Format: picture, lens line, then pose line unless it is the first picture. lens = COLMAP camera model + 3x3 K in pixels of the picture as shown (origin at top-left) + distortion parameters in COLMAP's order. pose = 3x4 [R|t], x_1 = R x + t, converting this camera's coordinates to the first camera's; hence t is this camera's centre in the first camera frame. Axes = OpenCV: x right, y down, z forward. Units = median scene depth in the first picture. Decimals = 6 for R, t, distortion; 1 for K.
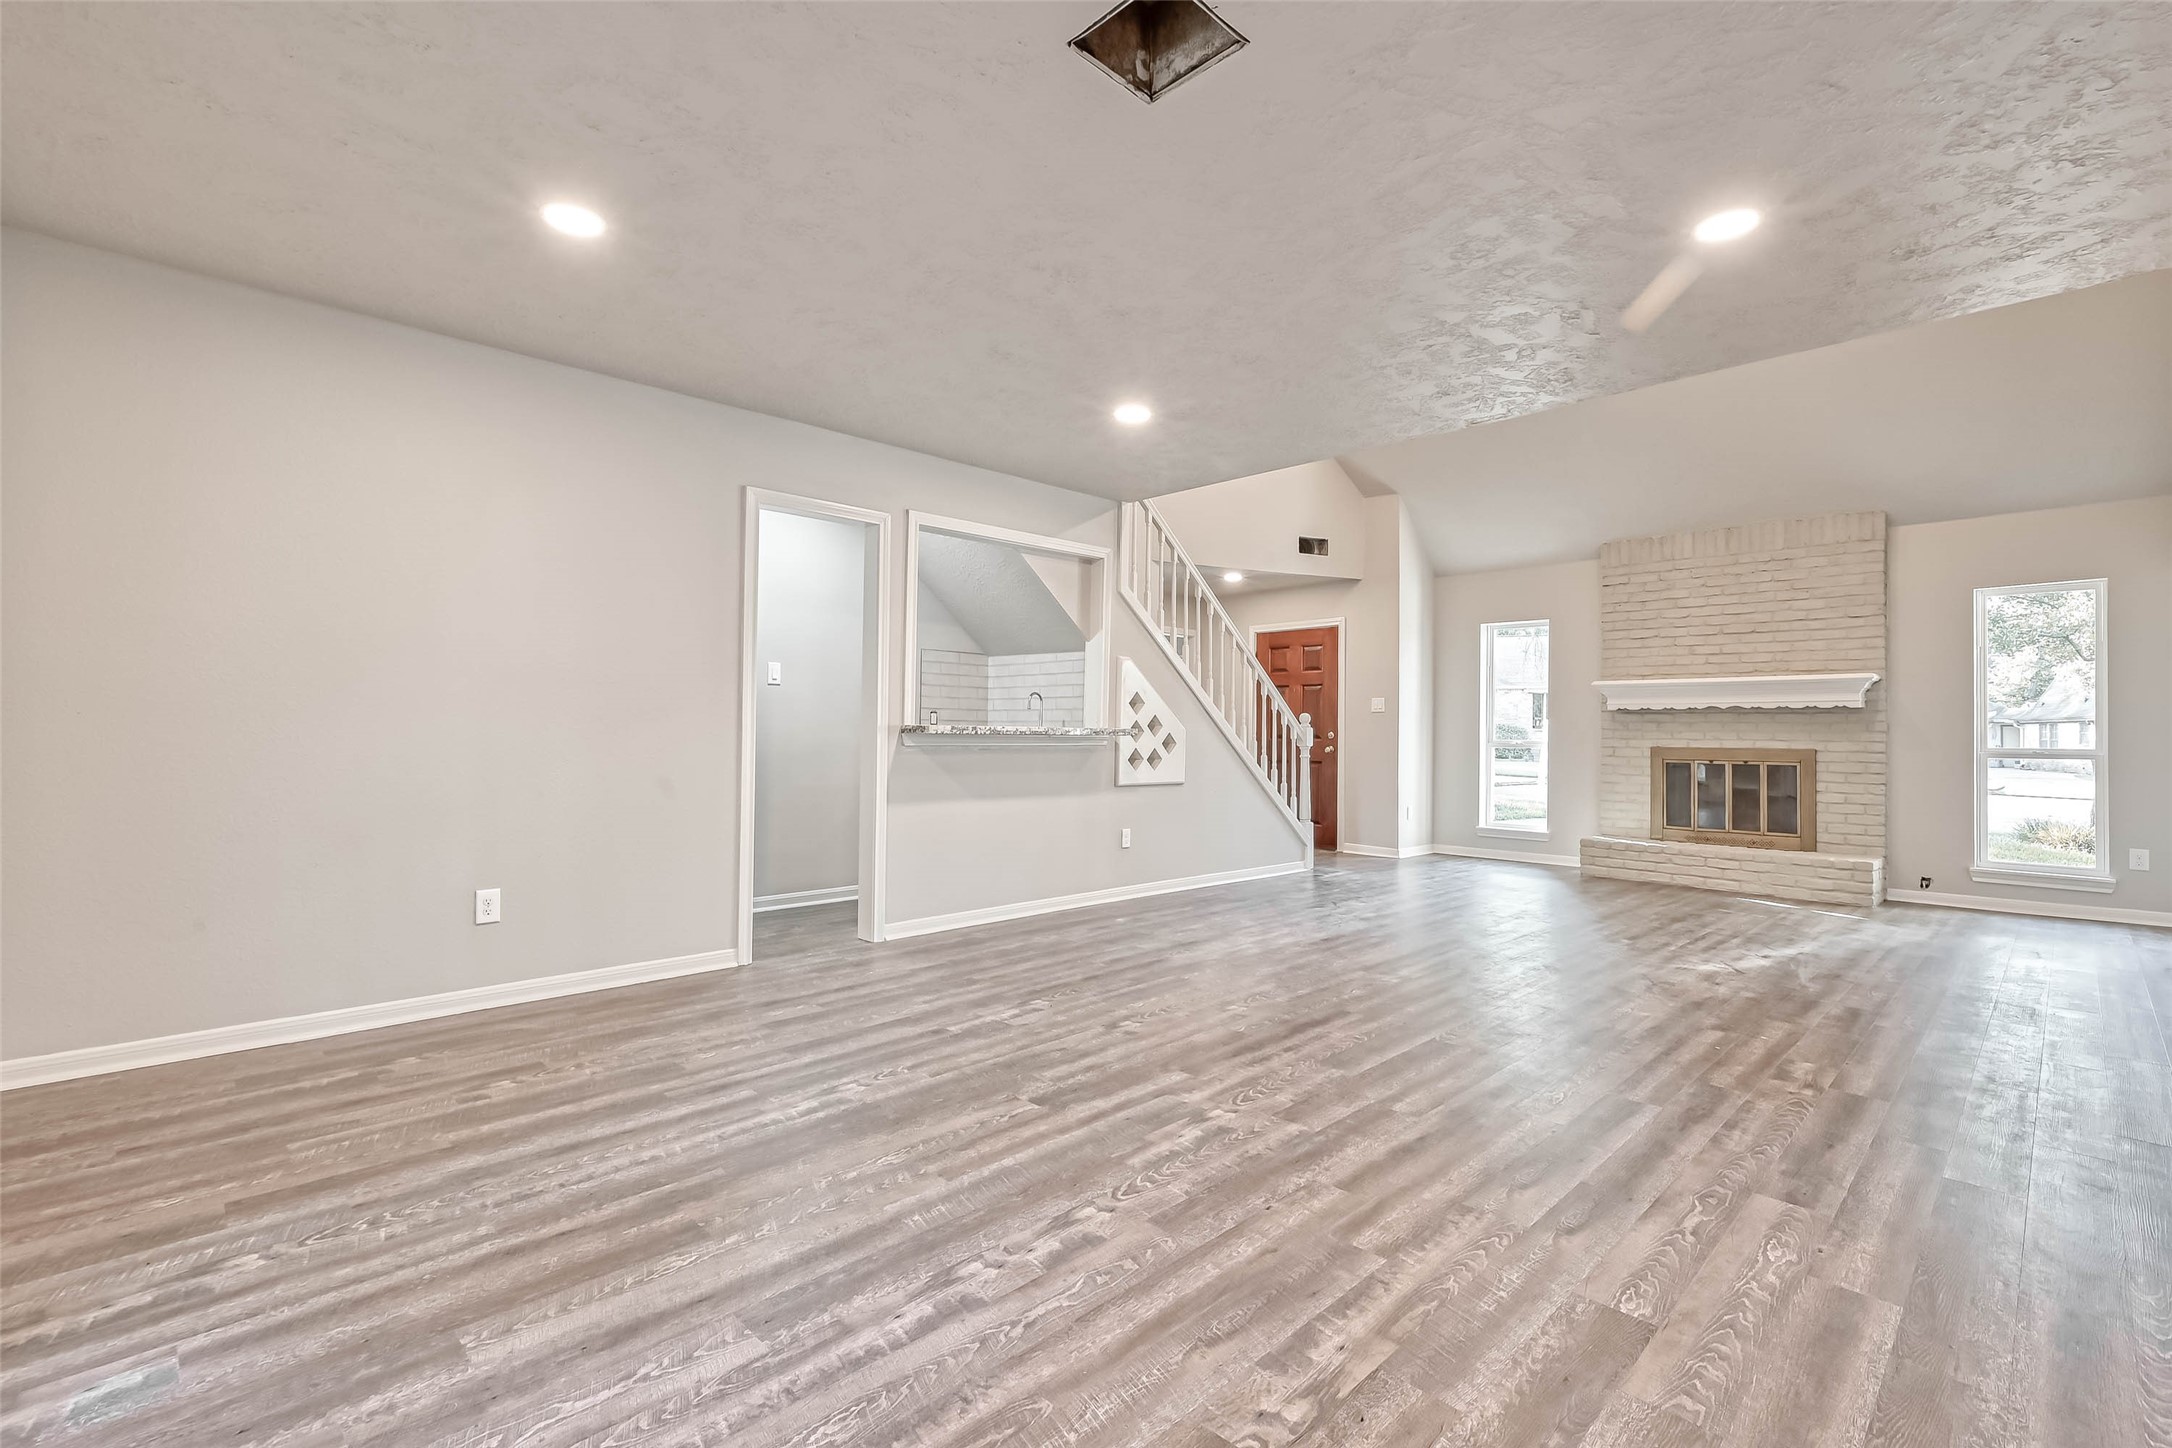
lens RADIAL K [[984.1, 0, 1085.9], [0, 984.1, 722.7], [0, 0, 1]] dist [0.002472, -0.001782]
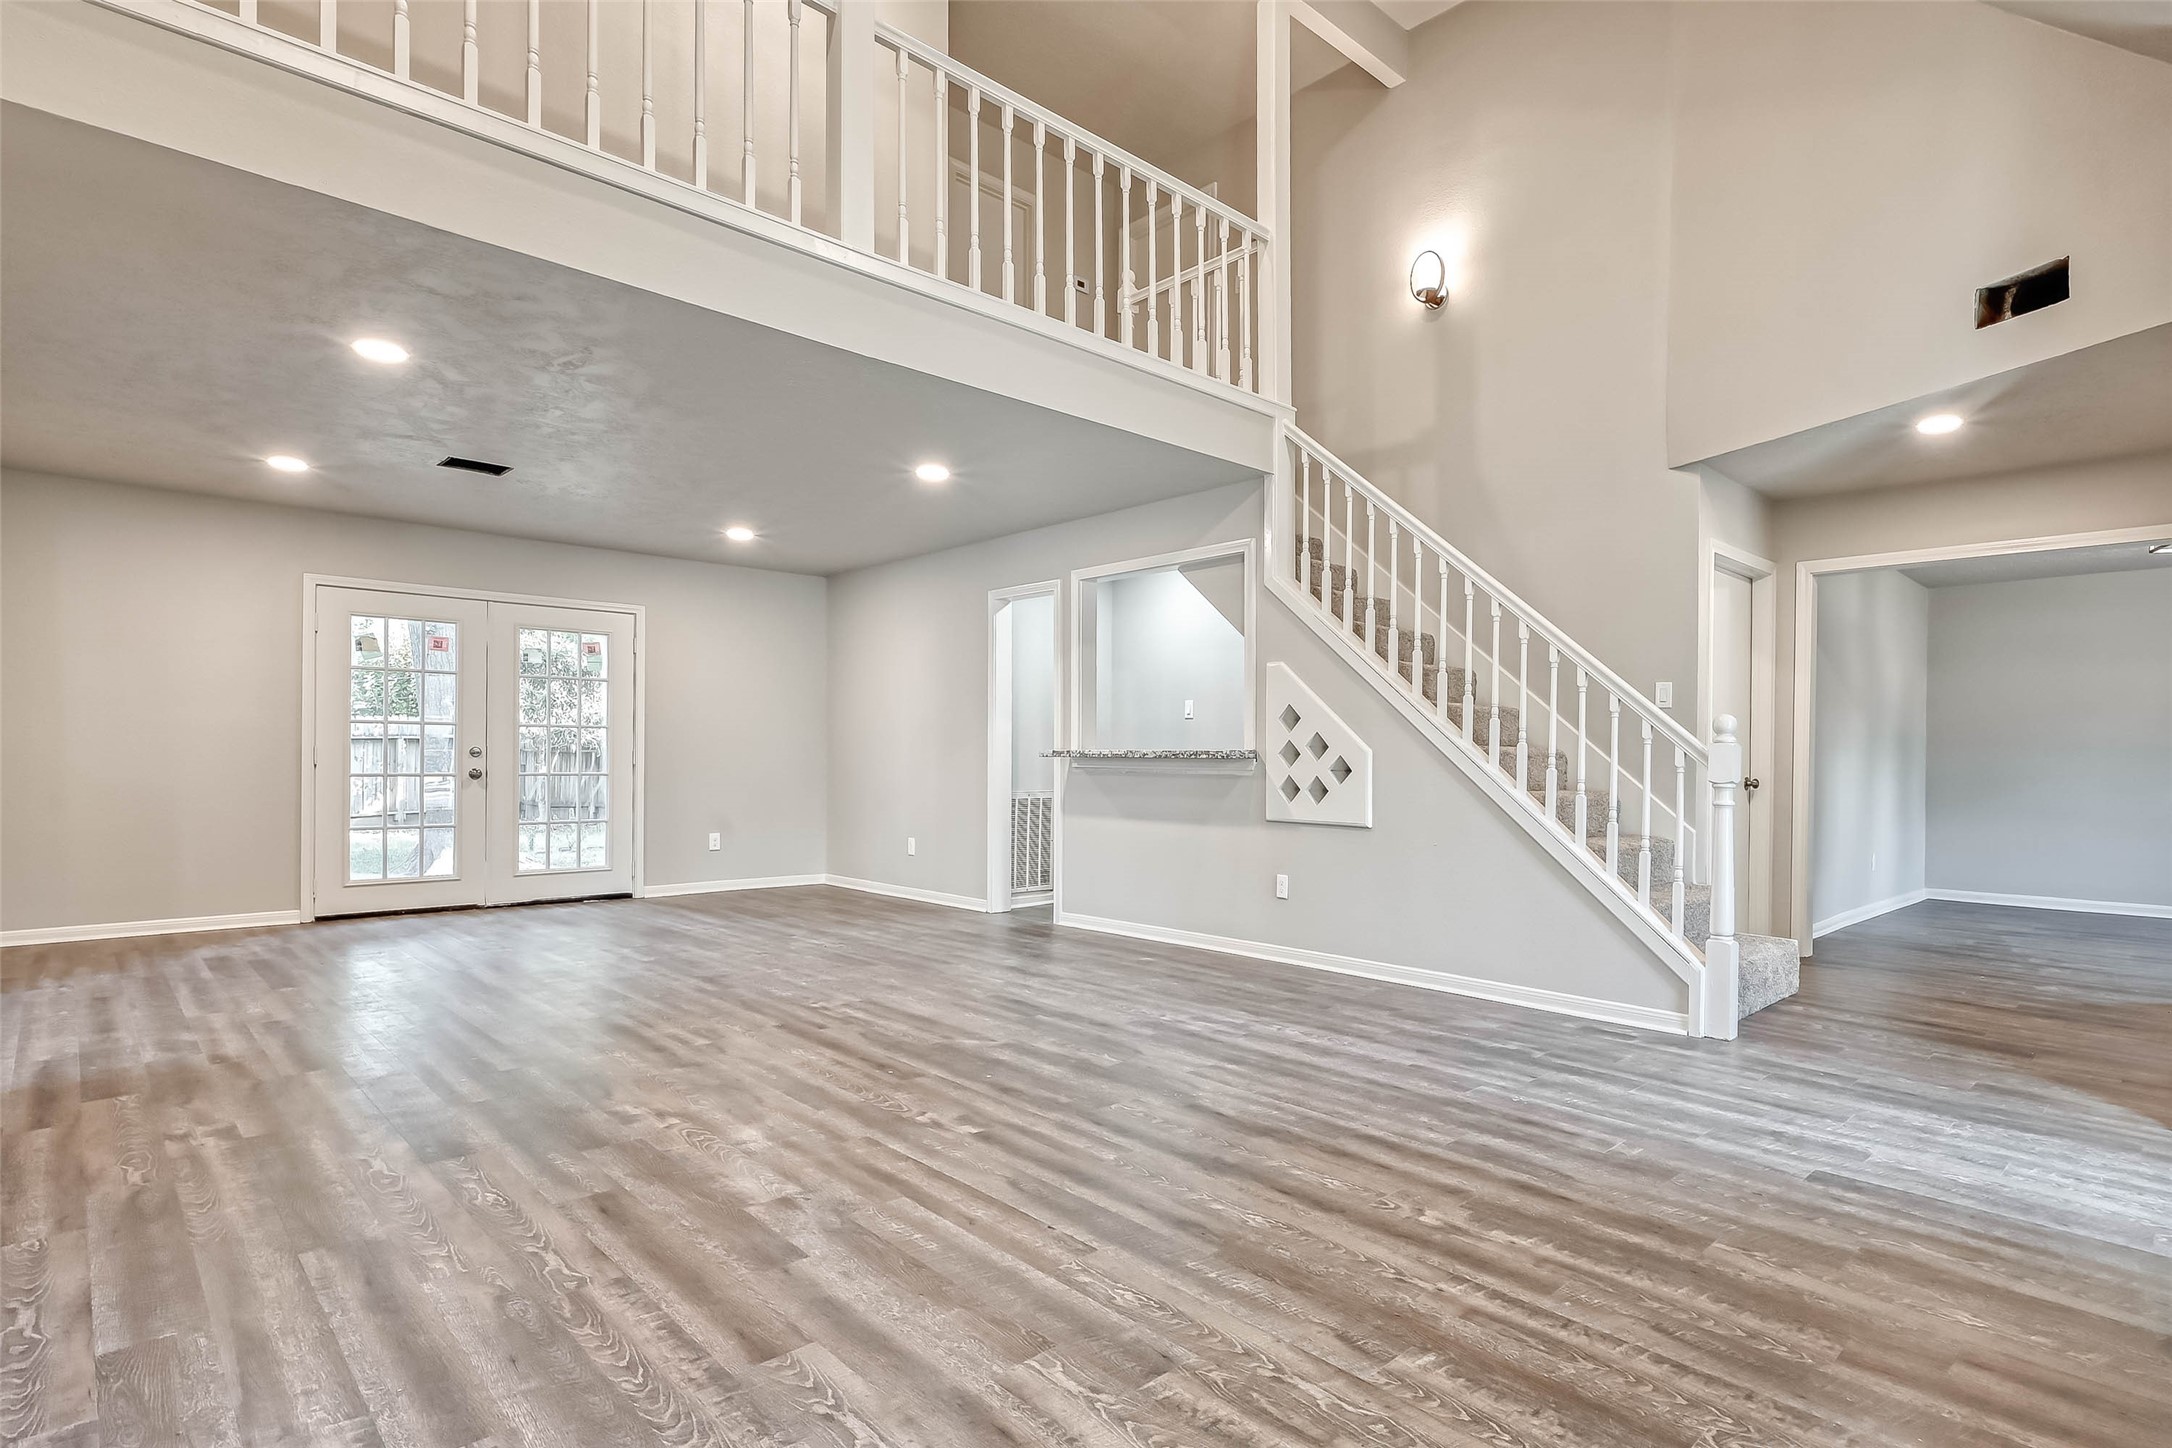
lens RADIAL K [[1115.6, 0, 1213.2], [0, 1115.6, 762.1], [0, 0, 1]] dist [-0.000744, 0.000696]
pose [[0.027377, -0.009223, -0.999583, 0.812411], [0.000180, 0.999957, -0.009221, 0.020333], [0.999625, 0.000072, 0.027378, 0.788141]]
